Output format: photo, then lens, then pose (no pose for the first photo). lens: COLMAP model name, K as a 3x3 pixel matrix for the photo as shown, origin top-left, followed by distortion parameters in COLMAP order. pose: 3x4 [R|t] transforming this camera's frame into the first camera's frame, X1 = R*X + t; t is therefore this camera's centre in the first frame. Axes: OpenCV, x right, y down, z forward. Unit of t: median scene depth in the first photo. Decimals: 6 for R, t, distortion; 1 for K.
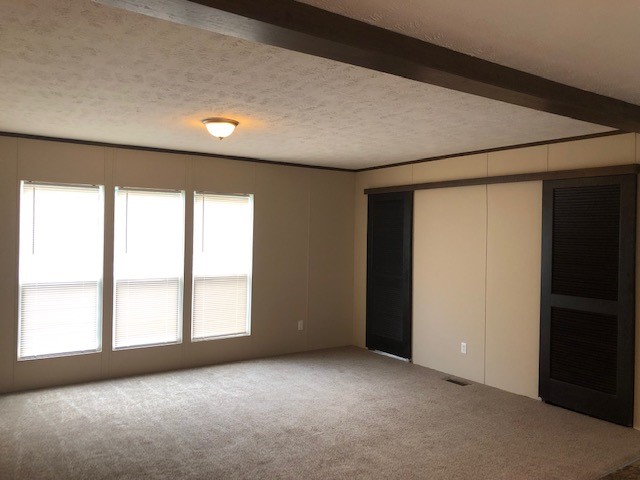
lens RADIAL K [[536.2, 0, 320.0], [0, 536.2, 240.0], [0, 0, 1]] dist [-0.041920, -0.002864]
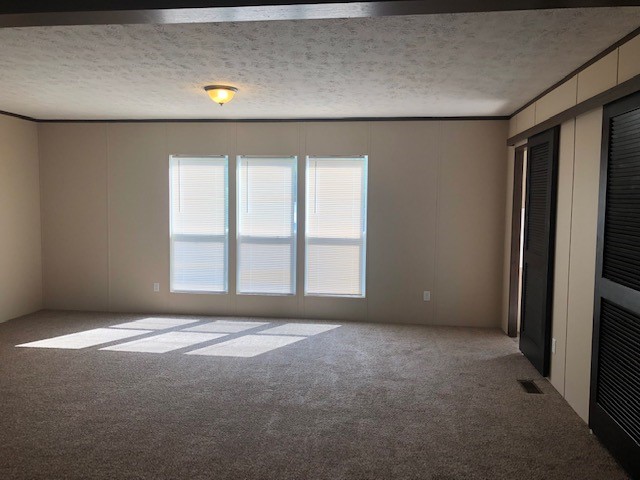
lens RADIAL K [[524.1, 0, 320.0], [0, 524.1, 240.0], [0, 0, 1]] dist [0.010557, -0.011765]
pose [[0.772921, 0.042258, -0.633093, 0.489931], [-0.004339, 0.998108, 0.061326, 0.012051], [0.634487, -0.044653, 0.771643, 0.227741]]
